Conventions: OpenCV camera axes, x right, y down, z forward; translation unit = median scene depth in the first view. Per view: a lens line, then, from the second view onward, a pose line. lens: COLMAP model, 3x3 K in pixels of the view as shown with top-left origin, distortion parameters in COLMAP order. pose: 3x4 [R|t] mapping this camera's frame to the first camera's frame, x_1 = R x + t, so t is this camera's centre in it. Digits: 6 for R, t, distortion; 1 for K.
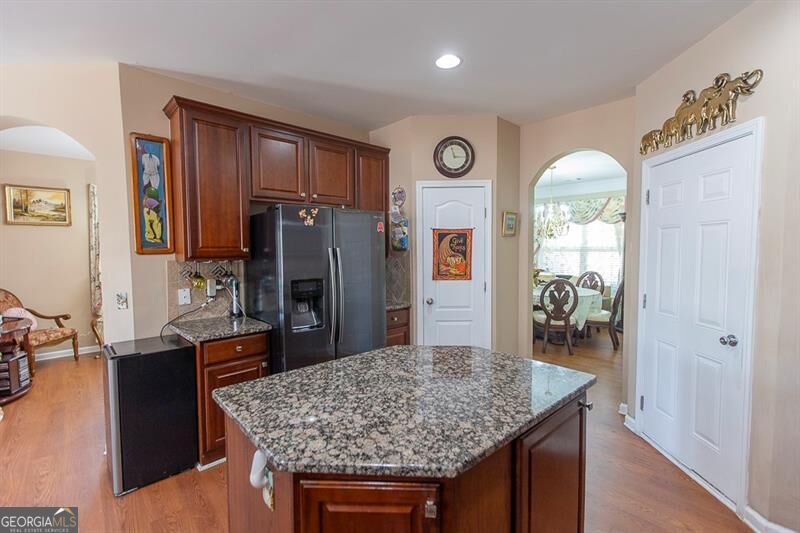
lens RADIAL K [[359.5, 0, 400.5], [0, 359.5, 267.1], [0, 0, 1]] dist [0.003454, 0.000598]
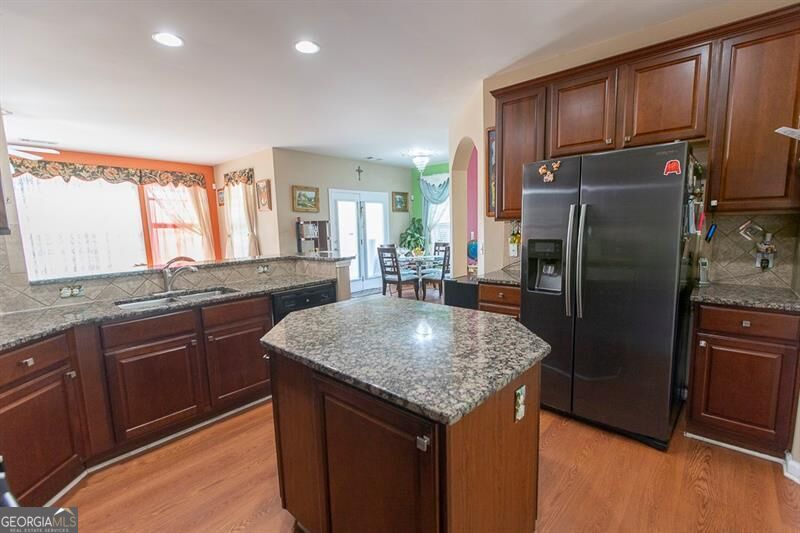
lens RADIAL K [[359.5, 0, 401.4], [0, 359.5, 267.9], [0, 0, 1]] dist [0.003454, 0.000598]
pose [[0.102952, 0.121033, -0.987295, 0.594039], [-0.030879, 0.992480, 0.118449, 0.006376], [0.994207, 0.018292, 0.105915, 0.482673]]
